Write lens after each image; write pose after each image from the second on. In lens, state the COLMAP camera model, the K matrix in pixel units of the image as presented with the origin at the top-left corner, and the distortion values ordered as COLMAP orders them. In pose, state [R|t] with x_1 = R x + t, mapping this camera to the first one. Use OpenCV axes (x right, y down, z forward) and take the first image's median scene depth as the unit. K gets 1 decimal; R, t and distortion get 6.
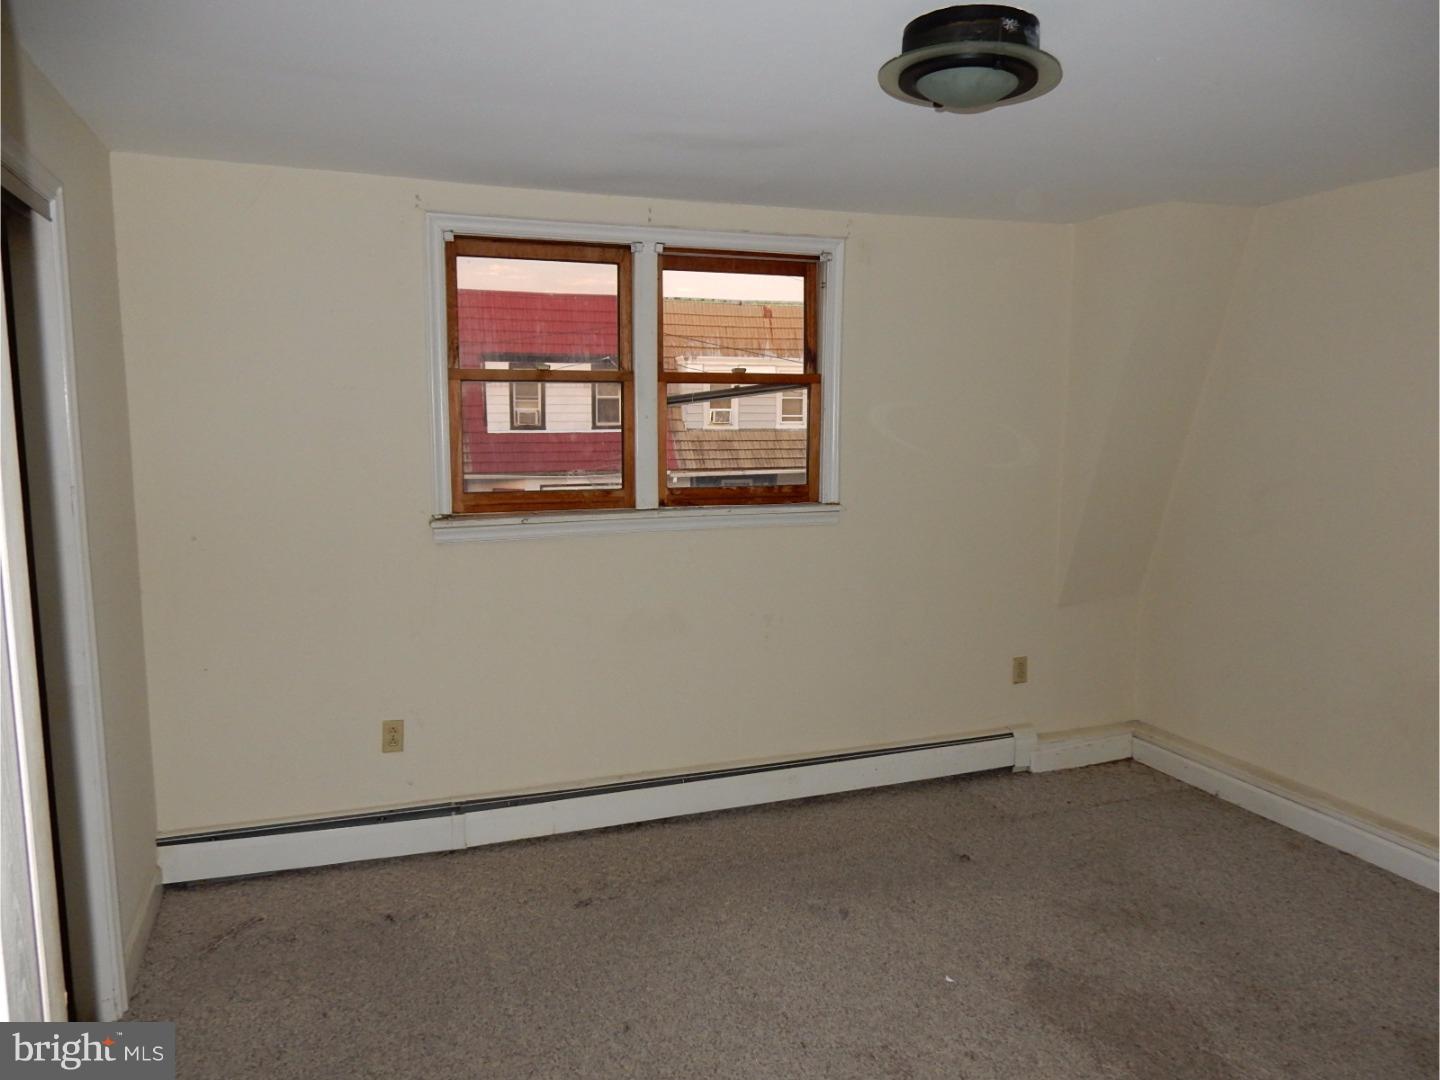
lens RADIAL K [[1050.9, 0, 729.0], [0, 1050.9, 535.0], [0, 0, 1]] dist [-0.010260, 0.004612]
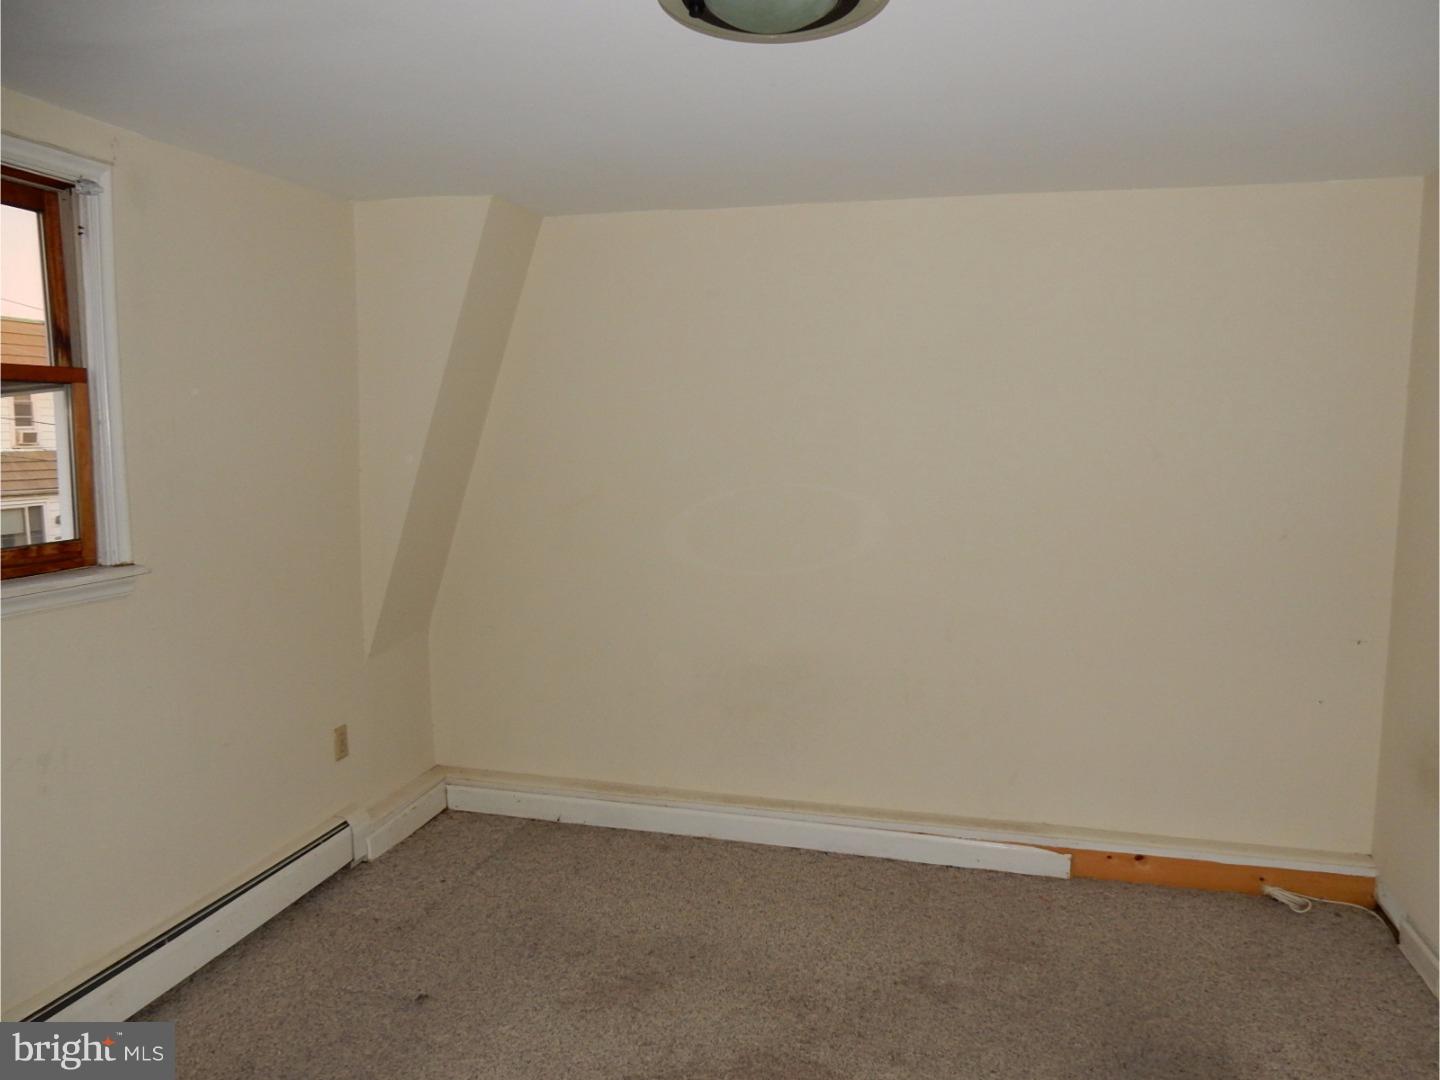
lens RADIAL K [[1050.9, 0, 720.0], [0, 1050.9, 545.8], [0, 0, 1]] dist [-0.010260, 0.004612]
pose [[0.577623, -0.092903, 0.811000, -0.218432], [0.091204, 0.994627, 0.048980, -0.039715], [-0.811193, 0.045674, 0.582992, 0.308259]]
